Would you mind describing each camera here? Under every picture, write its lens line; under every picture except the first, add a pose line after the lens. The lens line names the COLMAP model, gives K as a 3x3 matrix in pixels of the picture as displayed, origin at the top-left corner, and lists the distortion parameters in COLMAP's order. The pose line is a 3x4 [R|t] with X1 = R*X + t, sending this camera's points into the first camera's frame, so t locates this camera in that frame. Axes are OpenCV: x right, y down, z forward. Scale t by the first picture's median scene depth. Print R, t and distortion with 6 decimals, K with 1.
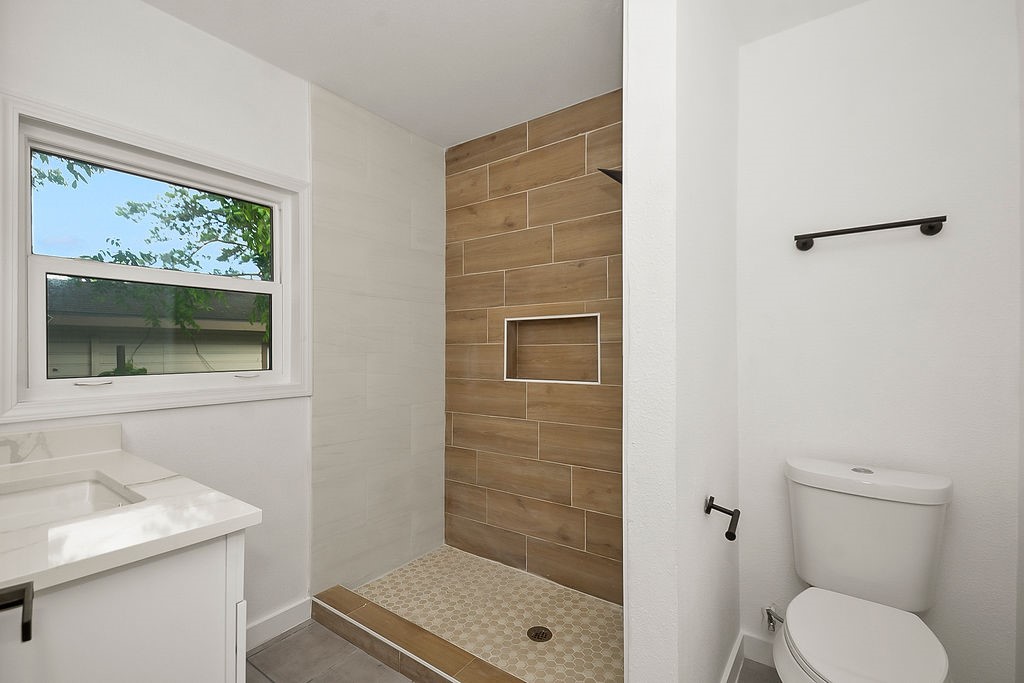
lens RADIAL K [[458.7, 0, 512.0], [0, 458.7, 341.5], [0, 0, 1]] dist [0.025898, -0.015248]
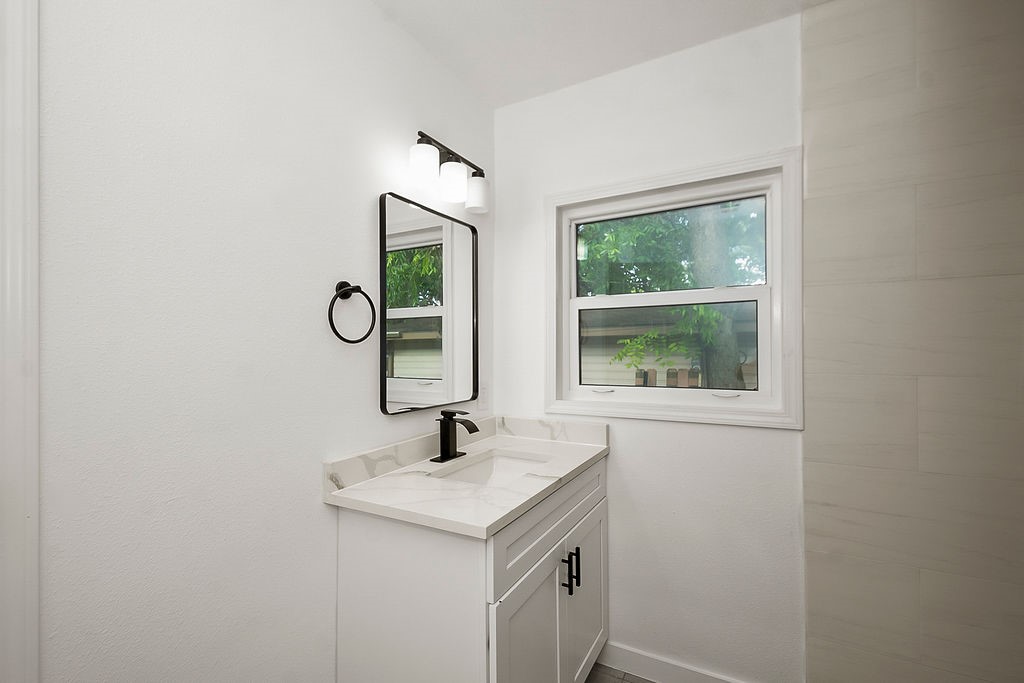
lens RADIAL K [[458.7, 0, 512.0], [0, 458.7, 341.5], [0, 0, 1]] dist [0.025898, -0.015248]
pose [[0.123612, -0.036054, -0.991675, 0.249729], [0.007976, 0.999344, -0.035339, -0.001426], [0.992299, -0.003542, 0.123818, 0.458402]]
